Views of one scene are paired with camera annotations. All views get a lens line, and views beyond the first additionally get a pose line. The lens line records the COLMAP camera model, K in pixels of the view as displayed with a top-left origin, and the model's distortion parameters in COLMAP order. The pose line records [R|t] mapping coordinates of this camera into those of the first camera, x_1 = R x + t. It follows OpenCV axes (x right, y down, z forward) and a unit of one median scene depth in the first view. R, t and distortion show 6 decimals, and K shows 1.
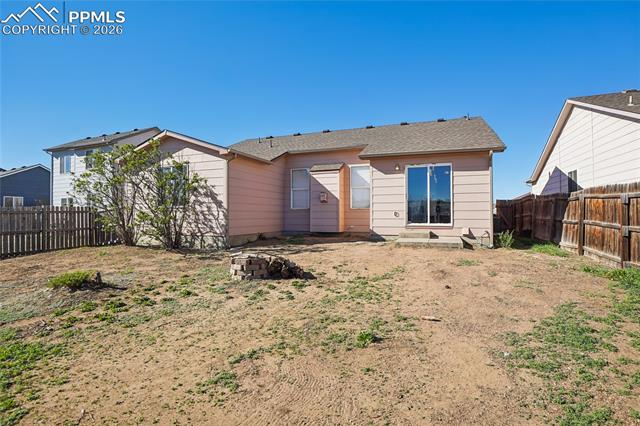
lens RADIAL K [[331.0, 0, 318.0], [0, 331.0, 207.1], [0, 0, 1]] dist [-0.044197, 0.023562]
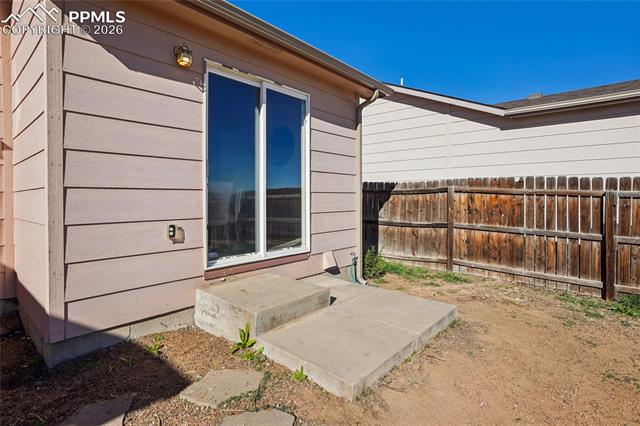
lens RADIAL K [[331.0, 0, 318.0], [0, 331.0, 207.1], [0, 0, 1]] dist [-0.044197, 0.023562]
pose [[0.342739, -0.028625, 0.938994, 0.029814], [-0.022168, 0.999011, 0.038547, -0.012258], [-0.939169, -0.034027, 0.341766, 0.819424]]
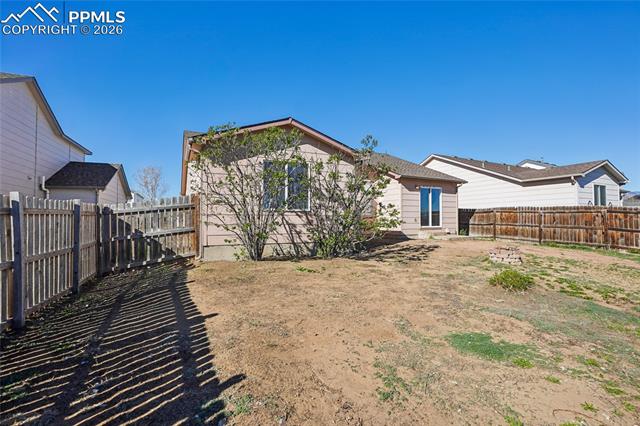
lens RADIAL K [[293.7, 0, 320.3], [0, 293.7, 209.2], [0, 0, 1]] dist [-0.061775, 0.023011]
pose [[0.688028, 0.028311, 0.725132, -0.969617], [-0.020012, 0.999599, -0.020038, 0.009743], [-0.725408, -0.000724, 0.688318, 0.445554]]
